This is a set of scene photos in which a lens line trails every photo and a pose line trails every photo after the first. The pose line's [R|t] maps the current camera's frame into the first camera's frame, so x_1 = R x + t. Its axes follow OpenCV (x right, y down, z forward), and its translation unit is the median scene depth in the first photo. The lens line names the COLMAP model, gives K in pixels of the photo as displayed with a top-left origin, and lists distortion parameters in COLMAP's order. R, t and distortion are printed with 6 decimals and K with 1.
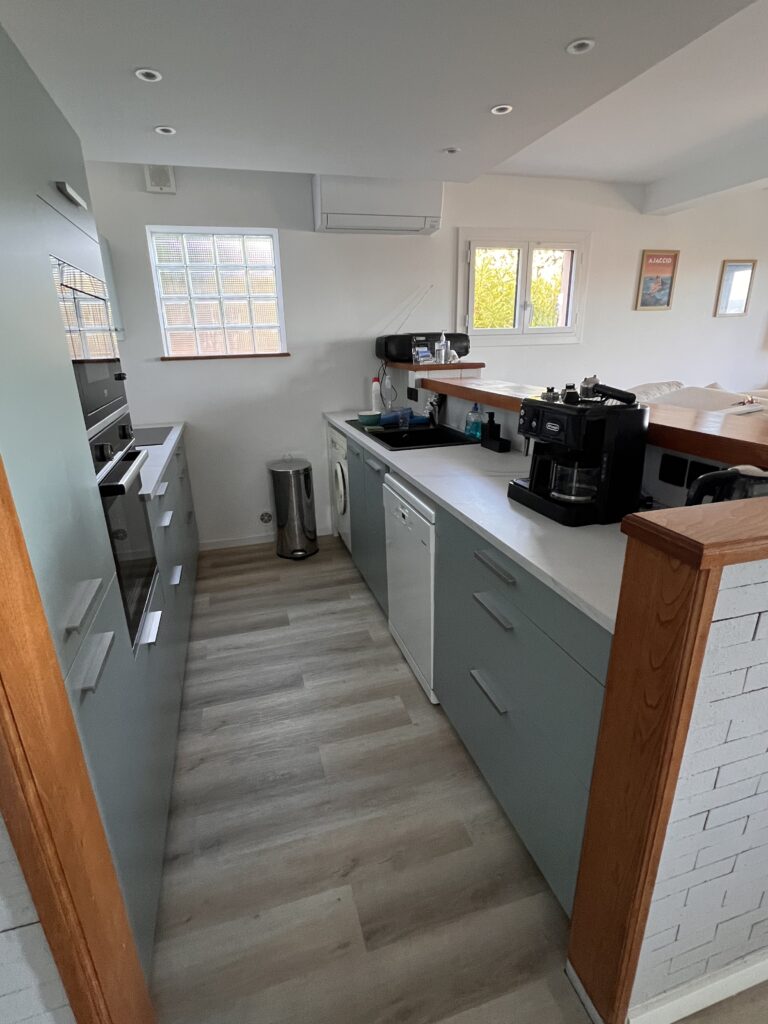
lens RADIAL K [[512.0, 0, 384.0], [0, 512.0, 512.0], [0, 0, 1]] dist [-0.003664, 0.000768]
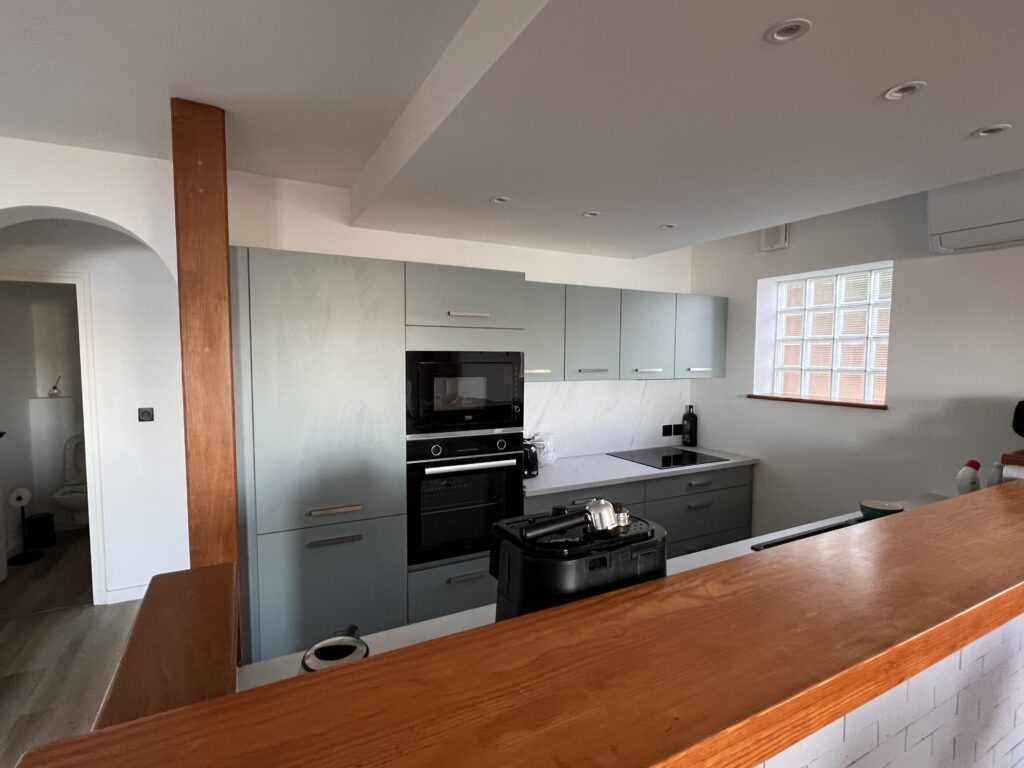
lens RADIAL K [[512.0, 0, 512.0], [0, 512.0, 384.0], [0, 0, 1]] dist [-0.003664, 0.000768]
pose [[0.198081, 0.085552, -0.976445, 0.565588], [-0.327109, 0.944844, 0.016426, -0.215078], [0.923993, 0.316150, 0.215141, 0.383311]]
